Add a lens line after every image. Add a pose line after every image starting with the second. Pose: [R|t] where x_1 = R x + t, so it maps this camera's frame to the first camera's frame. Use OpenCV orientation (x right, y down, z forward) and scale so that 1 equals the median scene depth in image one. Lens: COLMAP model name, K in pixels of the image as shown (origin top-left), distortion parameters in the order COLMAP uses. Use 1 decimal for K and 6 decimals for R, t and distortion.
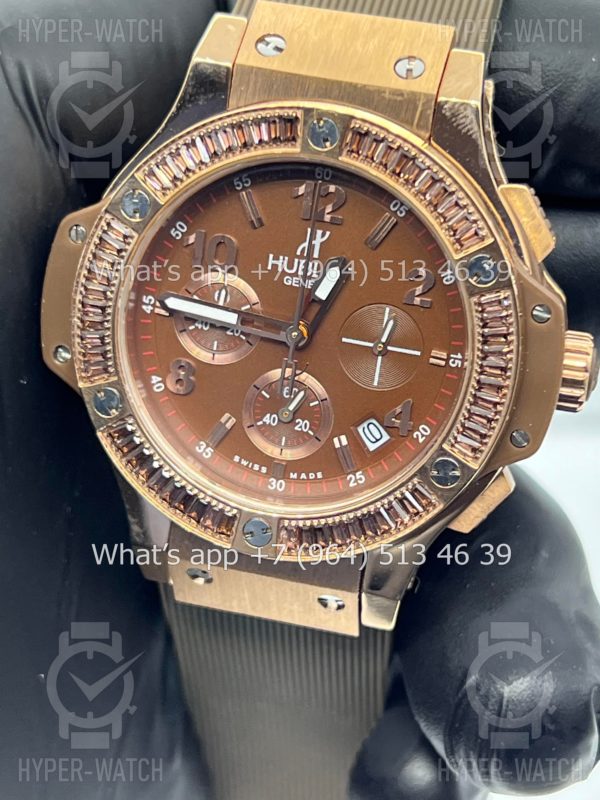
lens RADIAL K [[1870.1, 0, 302.0], [0, 1870.1, 405.5], [0, 0, 1]] dist [0.211145, 0.000000]
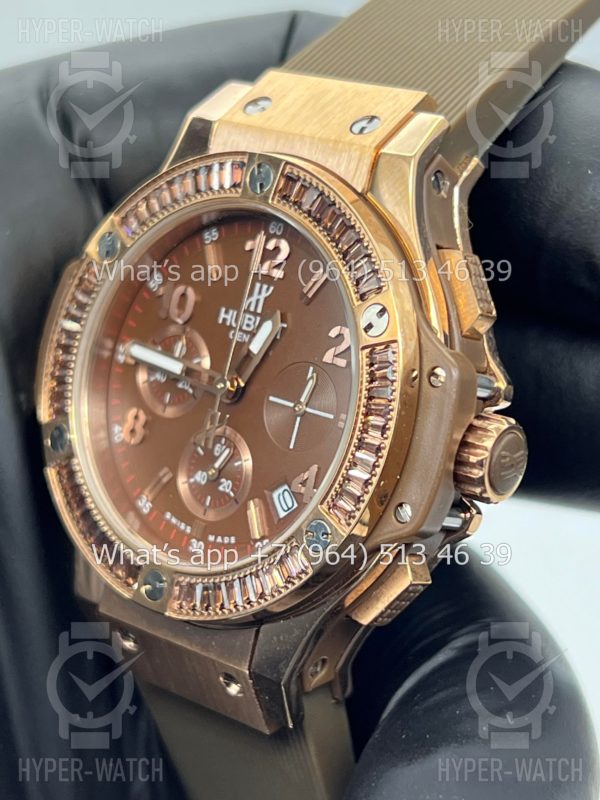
lens RADIAL K [[1870.1, 0, 297.3], [0, 1870.1, 404.2], [0, 0, 1]] dist [0.211145, 0.000000]
pose [[0.889750, 0.096639, -0.446101, 0.463102], [-0.197469, 0.962634, -0.185317, 0.142972], [0.411523, 0.252977, 0.875586, 0.168715]]
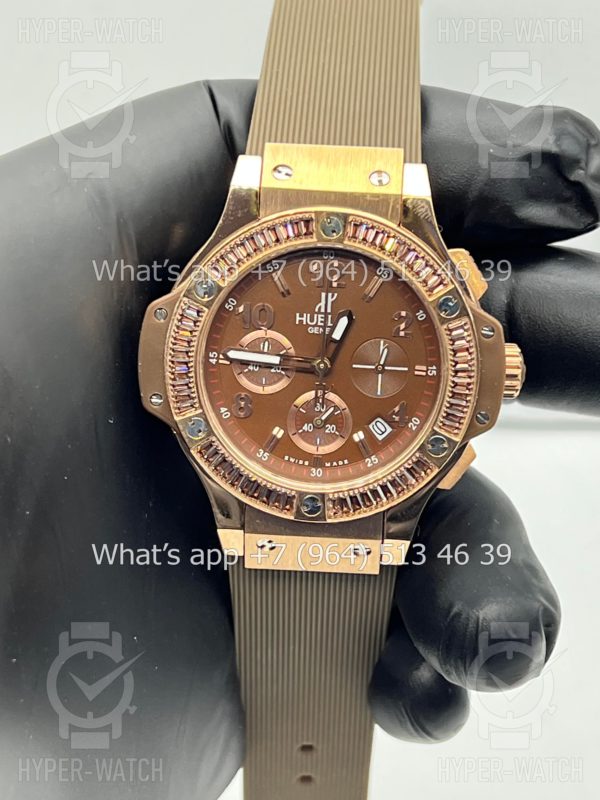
lens RADIAL K [[1870.1, 0, 296.4], [0, 1870.1, 398.4], [0, 0, 1]] dist [0.211145, 0.000000]
pose [[0.980711, -0.113125, 0.159399, -0.257139], [0.122559, 0.991170, -0.050616, 0.058182], [-0.152265, 0.069176, 0.985916, -0.427453]]
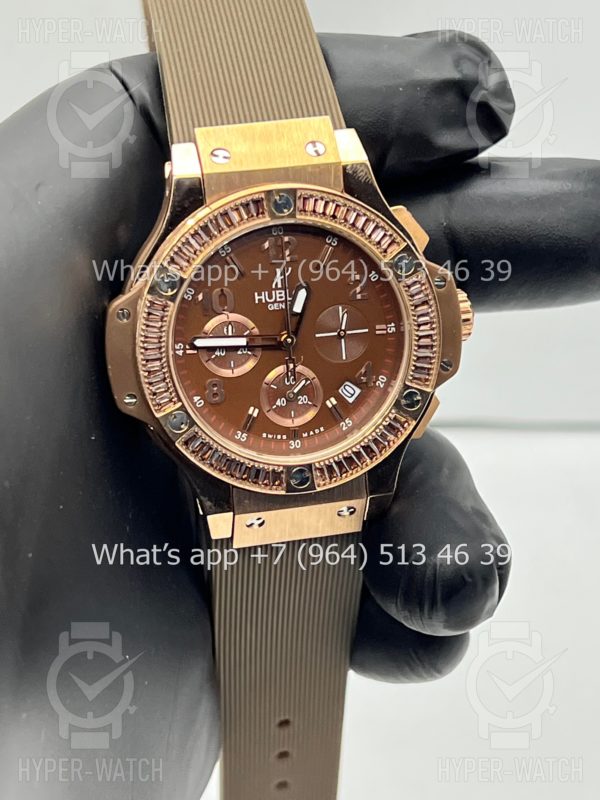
lens RADIAL K [[1870.1, 0, 300.4], [0, 1870.1, 399.6], [0, 0, 1]] dist [0.211145, 0.000000]
pose [[0.897718, -0.278440, 0.341428, -0.510979], [0.283158, 0.958357, 0.037048, -0.045092], [-0.337526, 0.063419, 0.939177, -0.385026]]
